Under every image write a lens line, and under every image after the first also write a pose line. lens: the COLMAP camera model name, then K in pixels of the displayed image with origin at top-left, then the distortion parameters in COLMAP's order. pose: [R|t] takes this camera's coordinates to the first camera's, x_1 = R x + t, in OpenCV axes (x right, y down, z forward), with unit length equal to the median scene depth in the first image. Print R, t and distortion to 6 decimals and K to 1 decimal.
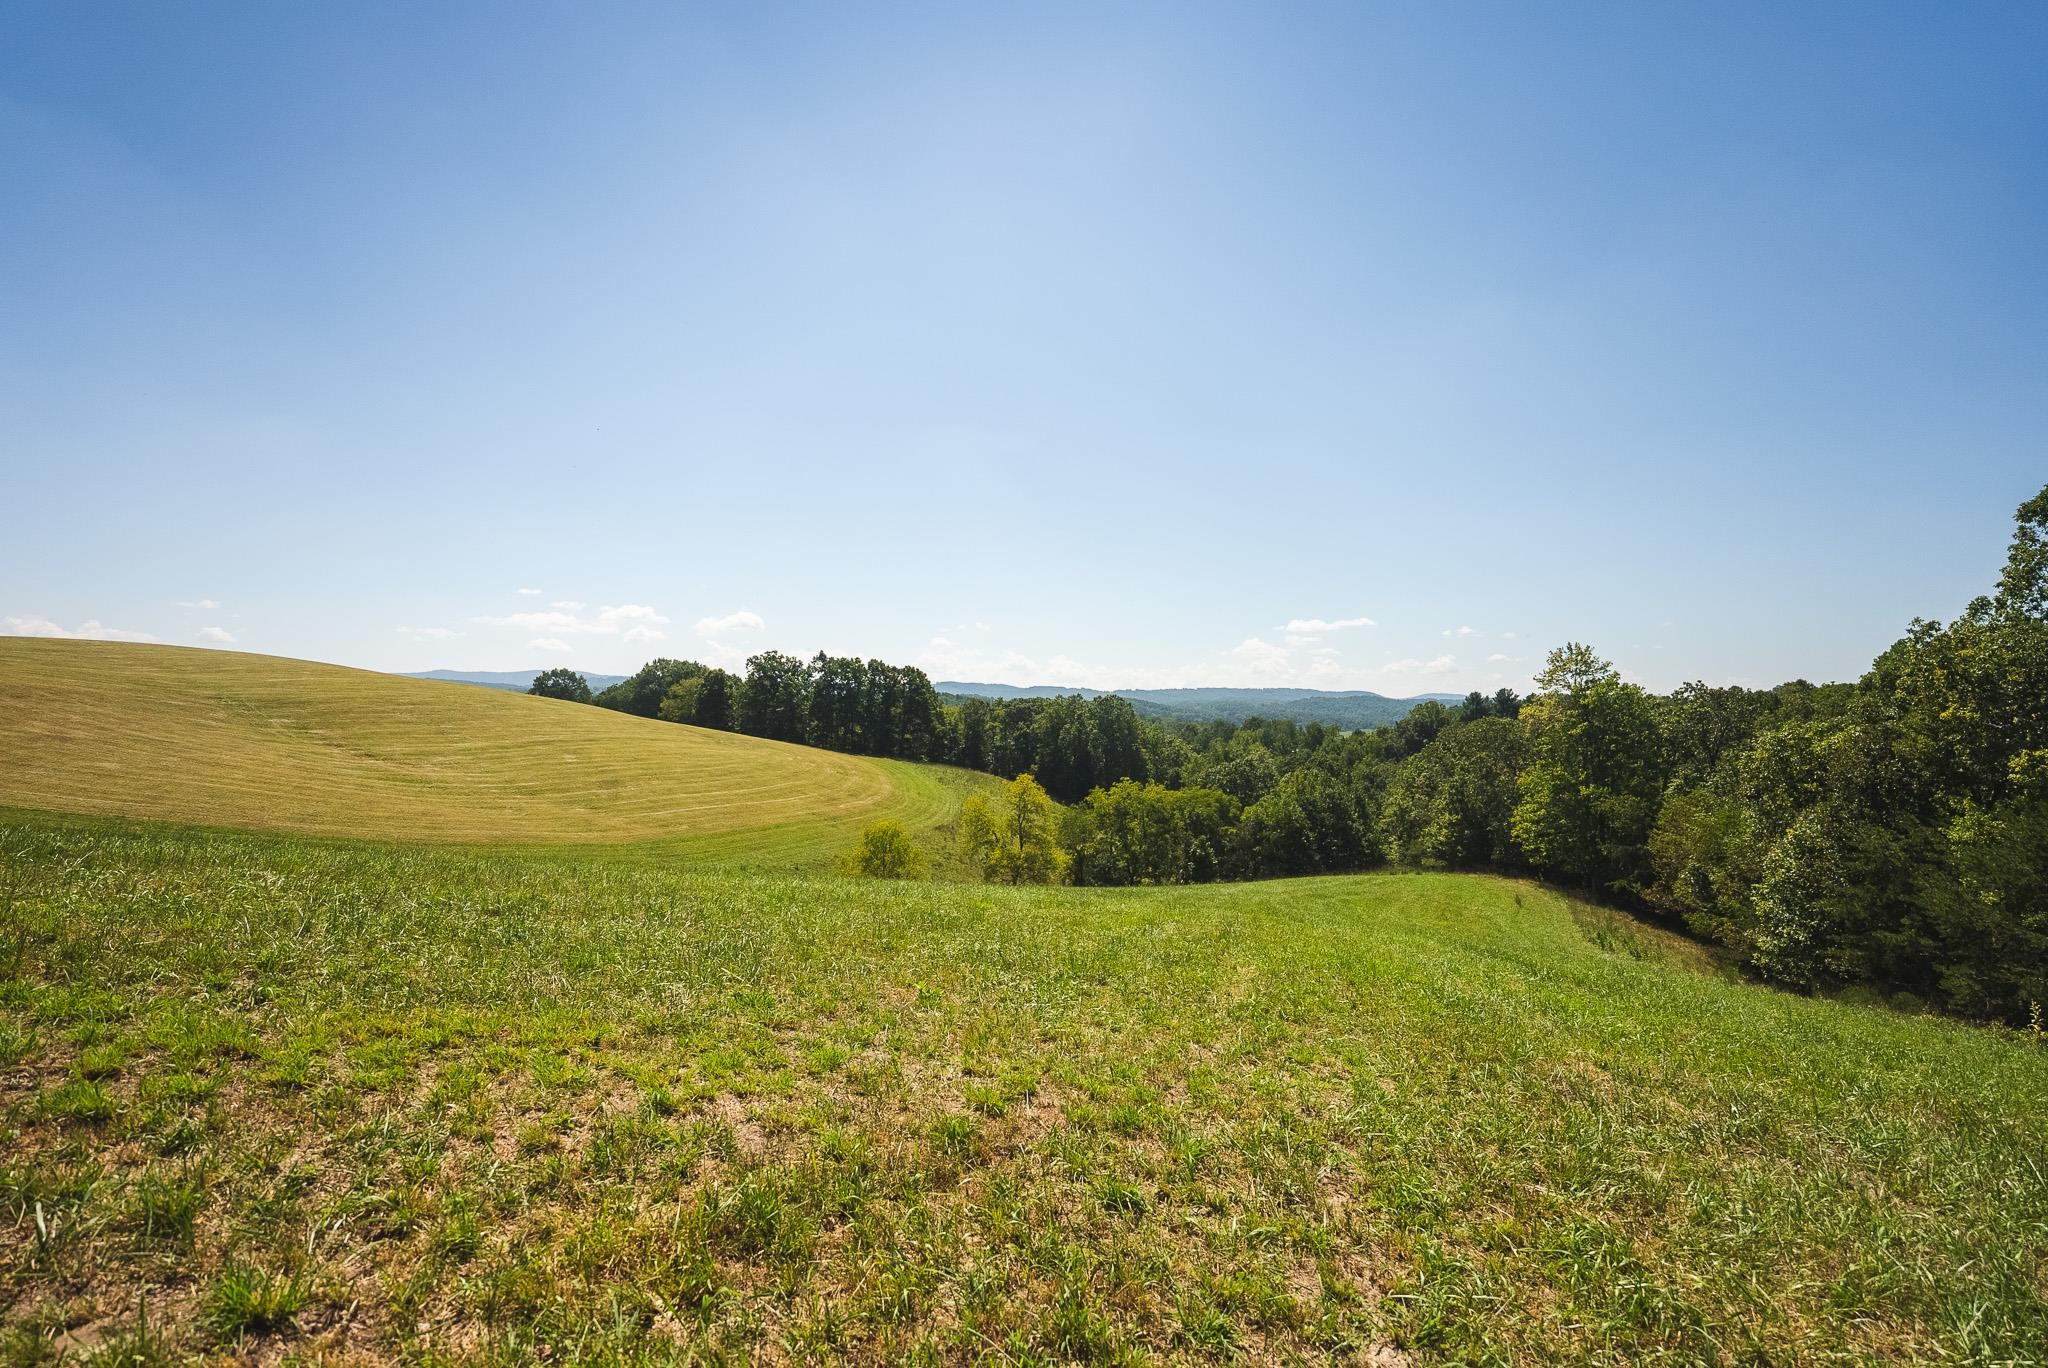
lens RADIAL K [[877.6, 0, 1031.9], [0, 877.6, 689.0], [0, 0, 1]] dist [-0.027954, 0.003818]
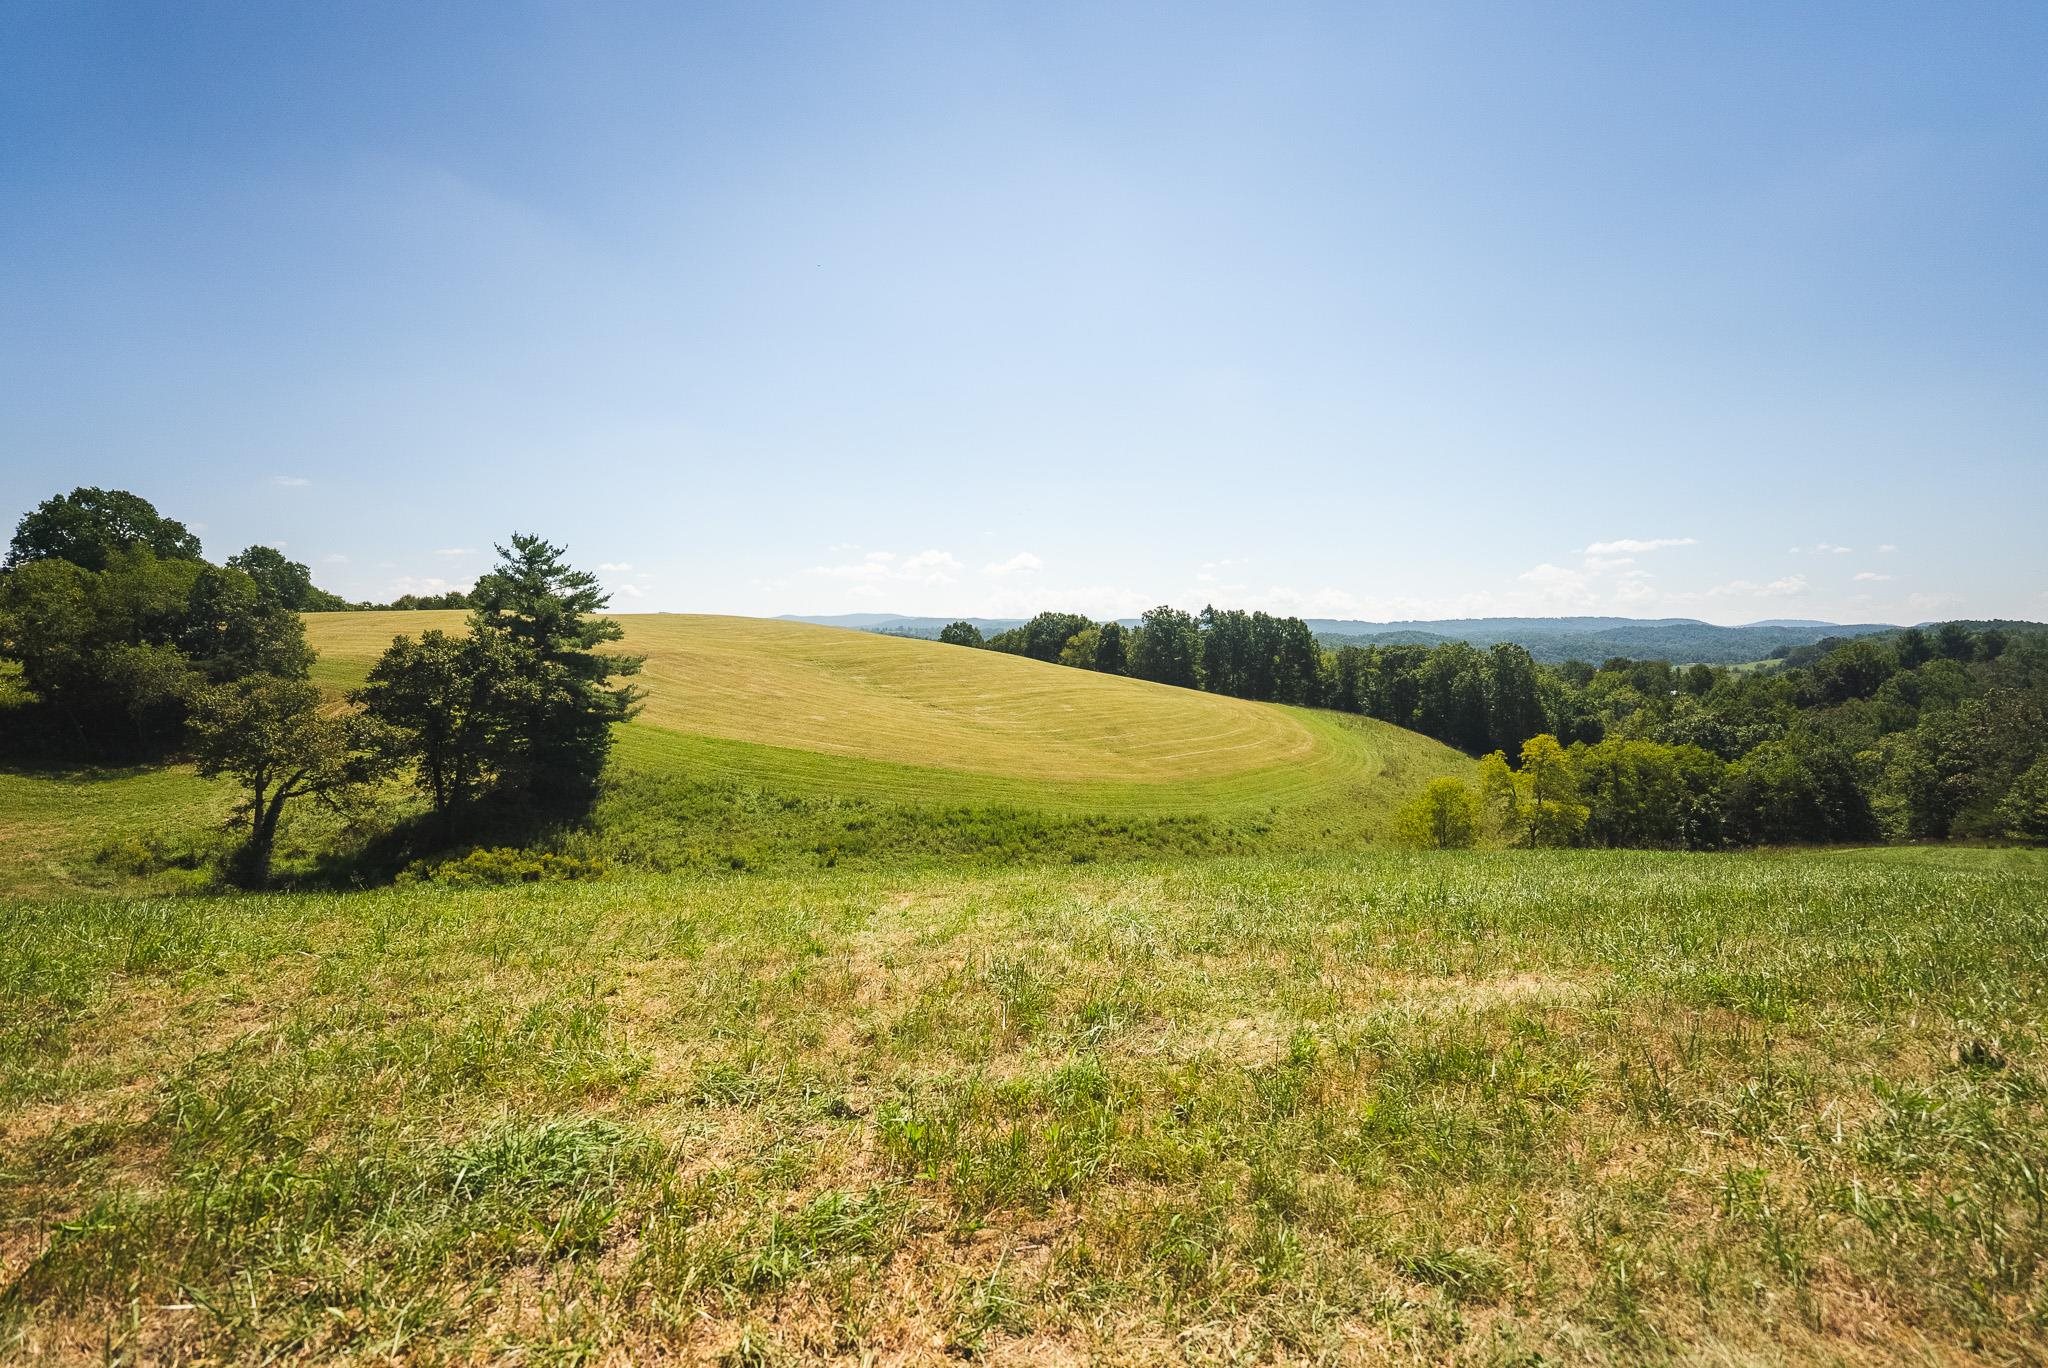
lens RADIAL K [[833.3, 0, 1036.9], [0, 833.3, 687.6], [0, 0, 1]] dist [-0.025635, 0.000182]
pose [[0.953932, 0.005418, -0.299975, -0.430405], [0.017413, 0.997152, 0.073385, -0.065061], [0.299518, -0.075228, 0.951120, -0.210174]]
